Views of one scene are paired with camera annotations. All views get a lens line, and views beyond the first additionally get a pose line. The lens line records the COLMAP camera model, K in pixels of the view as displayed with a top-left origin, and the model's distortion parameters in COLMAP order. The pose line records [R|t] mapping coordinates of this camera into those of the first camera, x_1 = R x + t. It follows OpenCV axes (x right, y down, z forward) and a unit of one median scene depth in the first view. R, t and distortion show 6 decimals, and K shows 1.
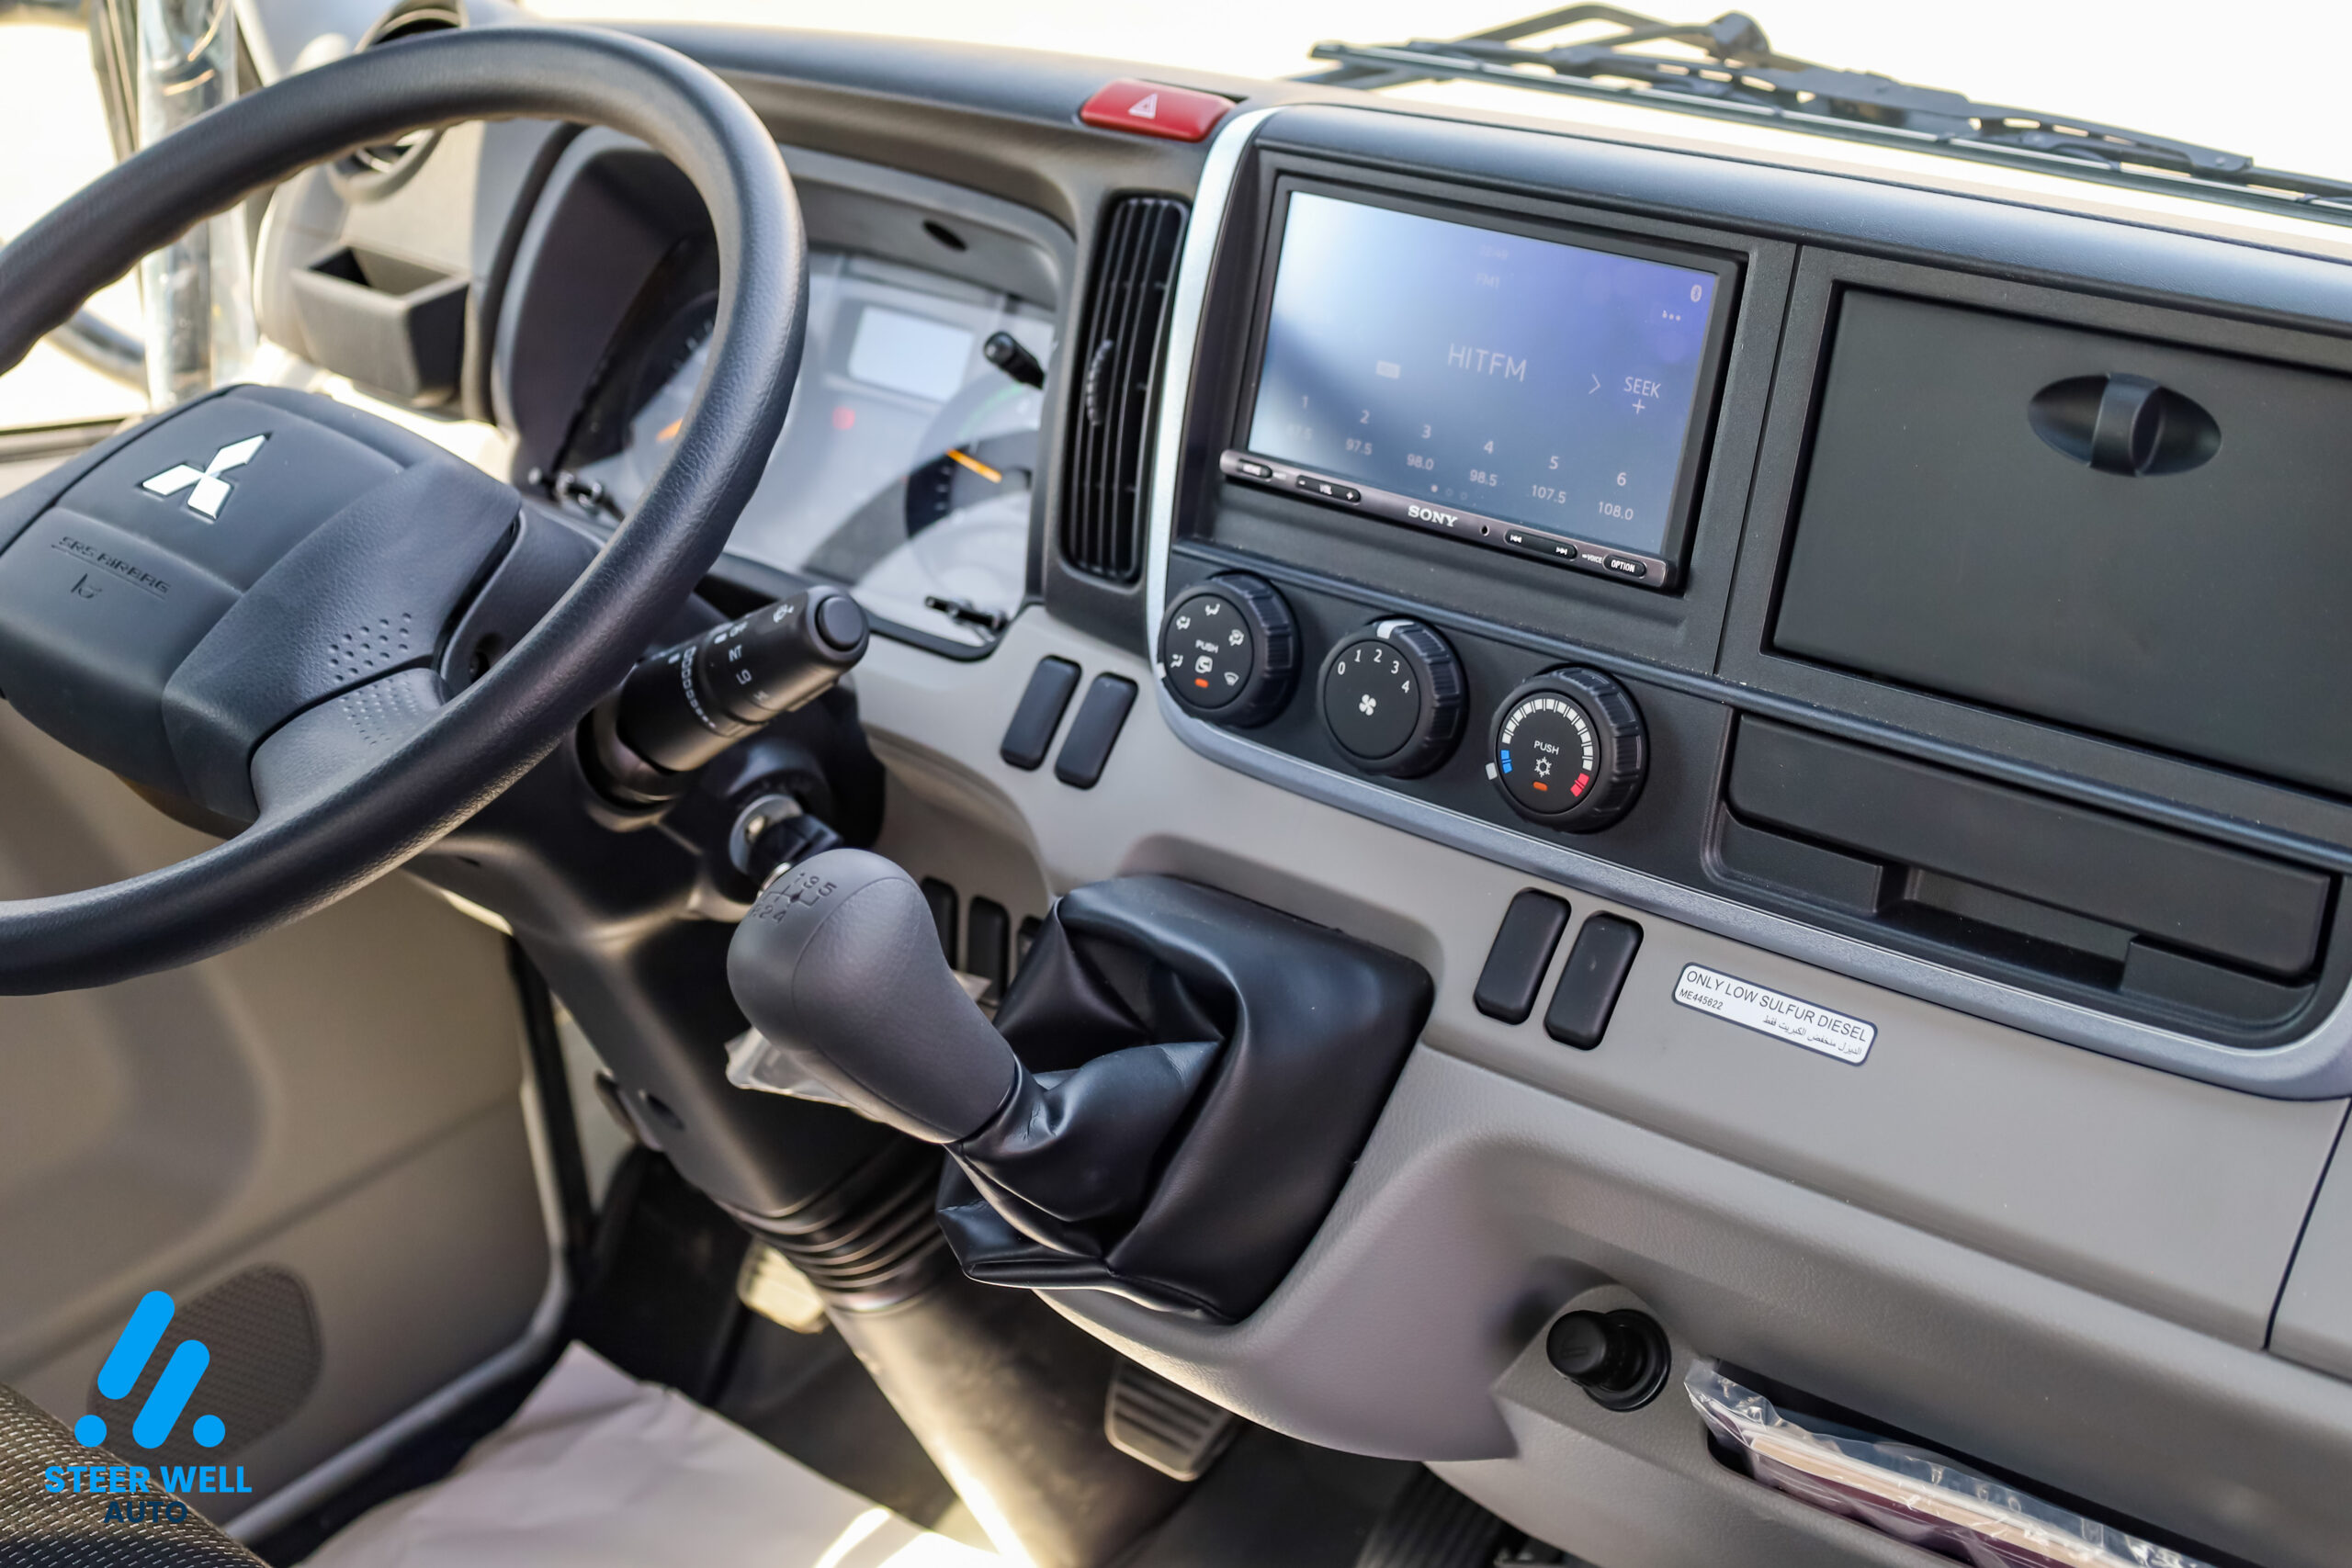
lens RADIAL K [[3108.3, 0, 1171.0], [0, 3108.3, 597.7], [0, 0, 1]] dist [0.008208, 0.013755]
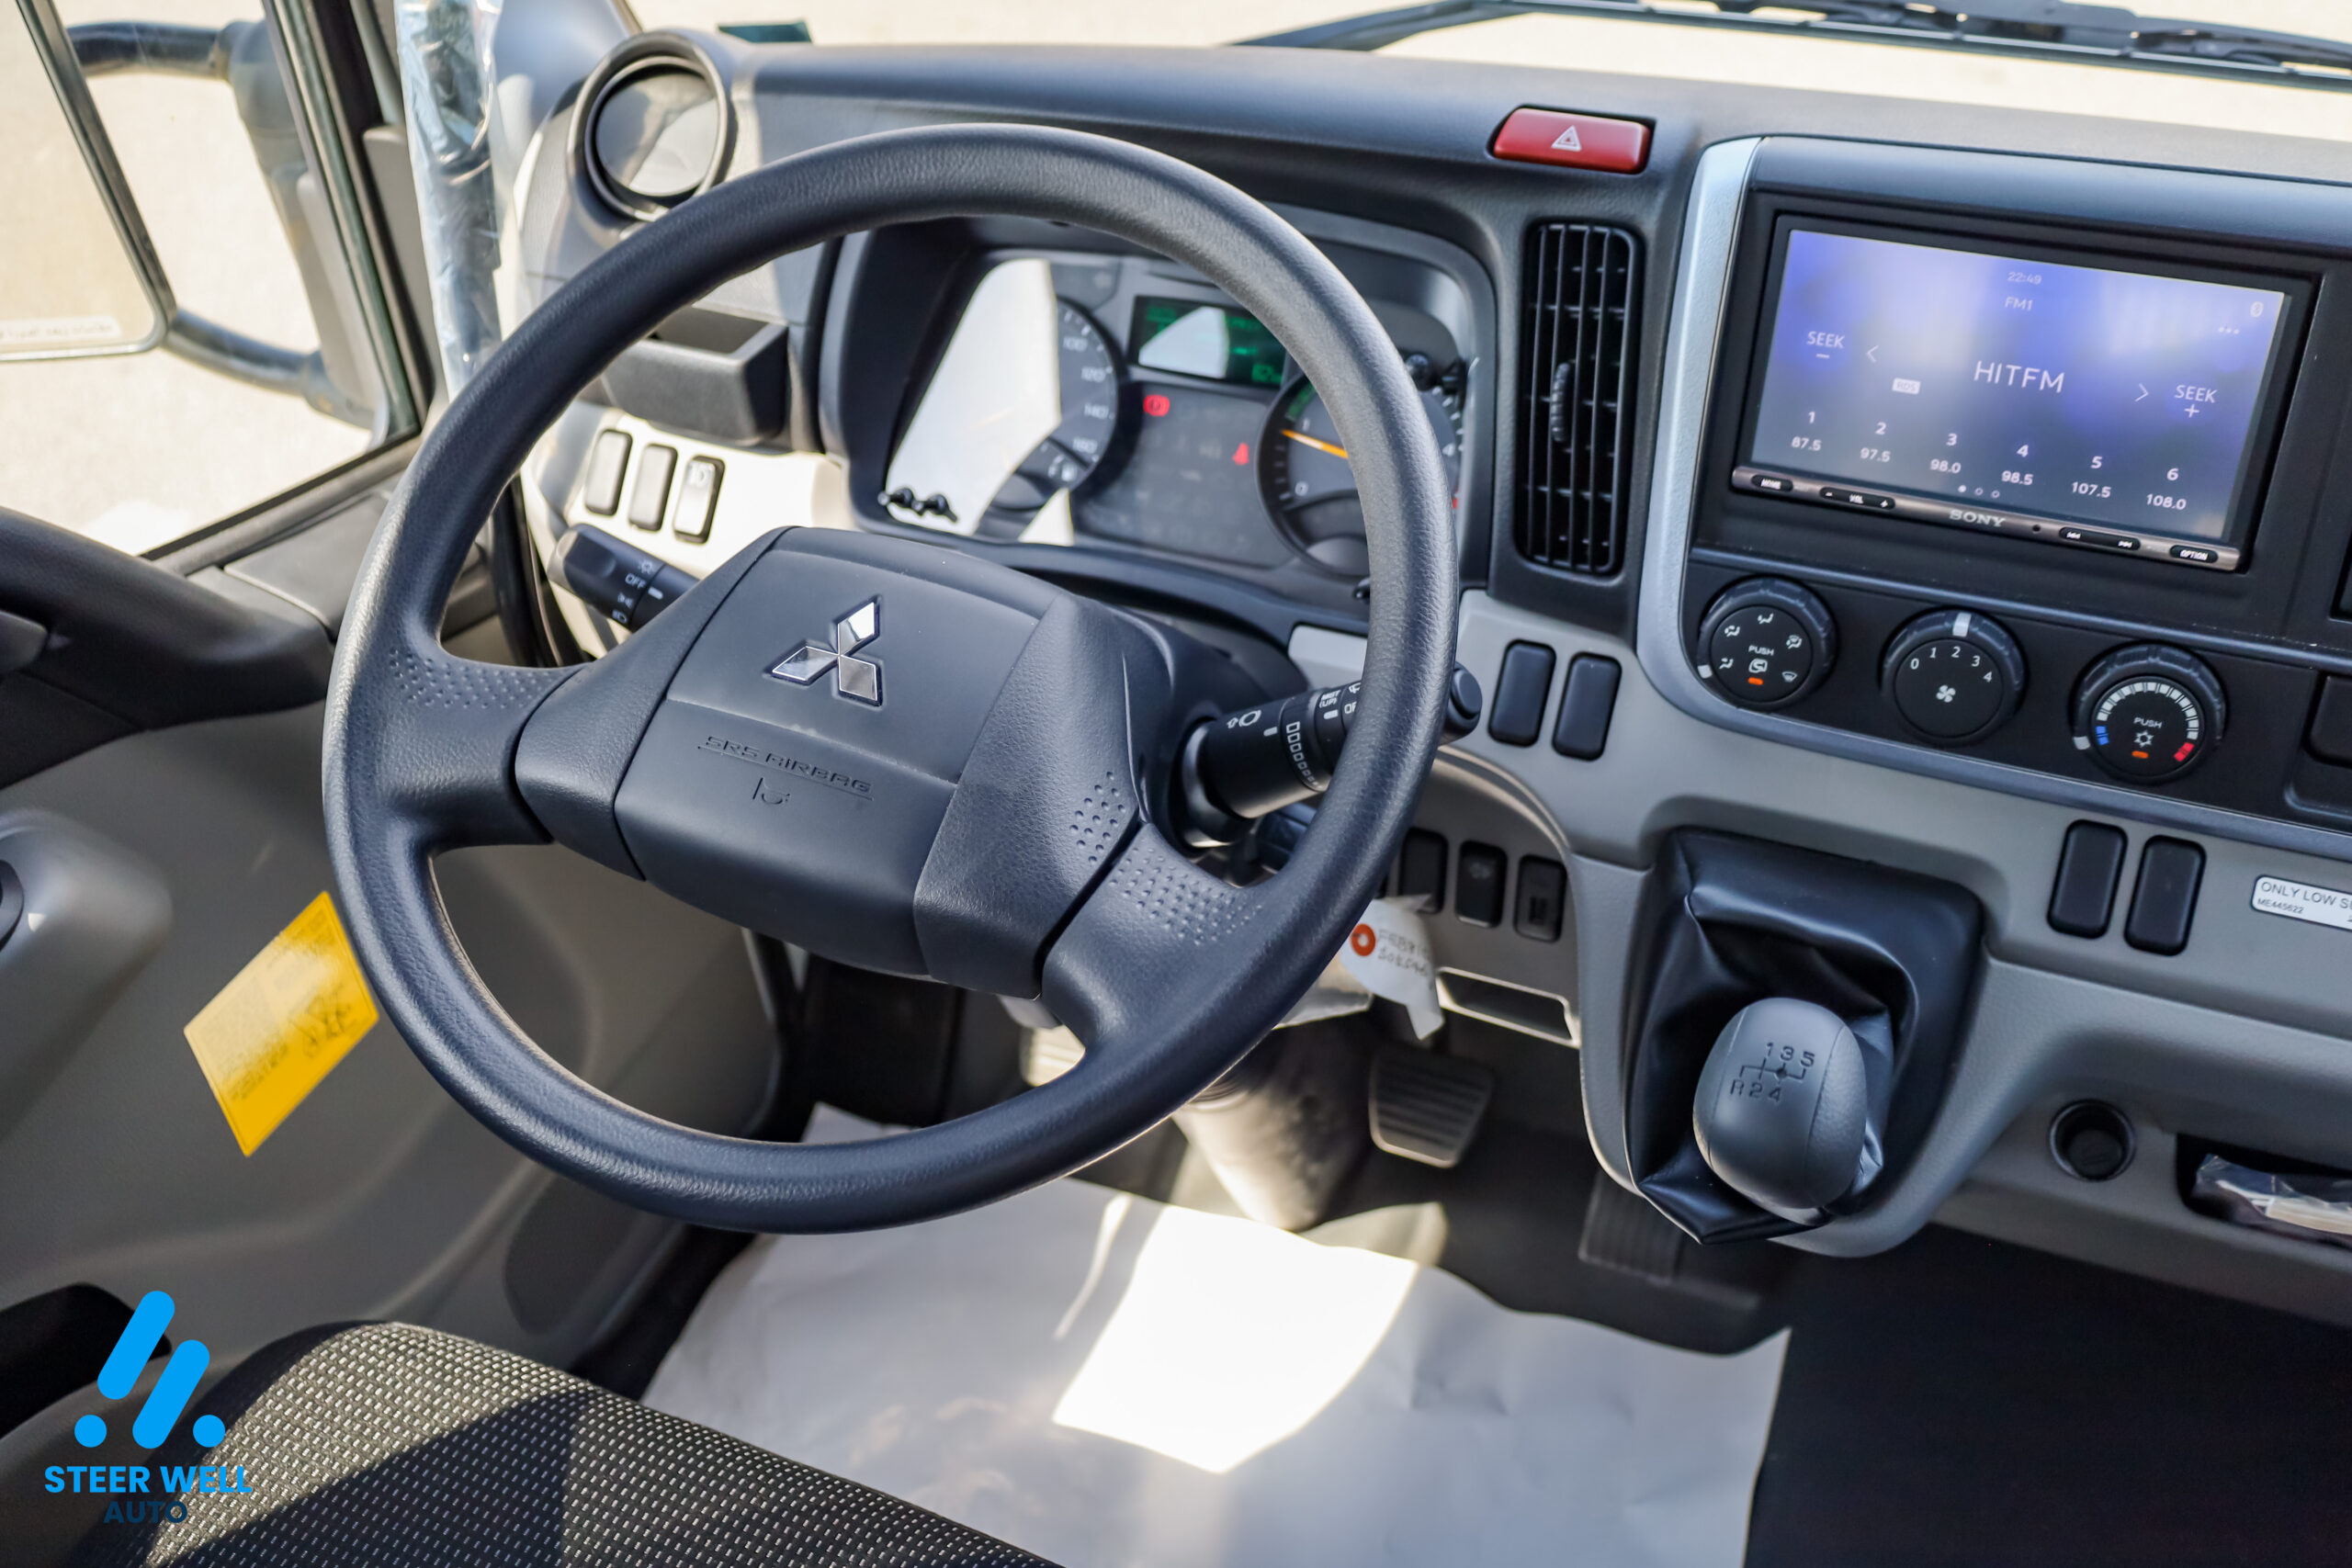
lens RADIAL K [[2247.6, 0, 1180.9], [0, 2247.6, 691.4], [0, 0, 1]] dist [0.008381, 0.010871]
pose [[0.962498, -0.180678, 0.202370, -0.366821], [0.131767, 0.963403, 0.233434, -0.192438], [-0.237140, -0.198014, 0.951081, 0.275705]]
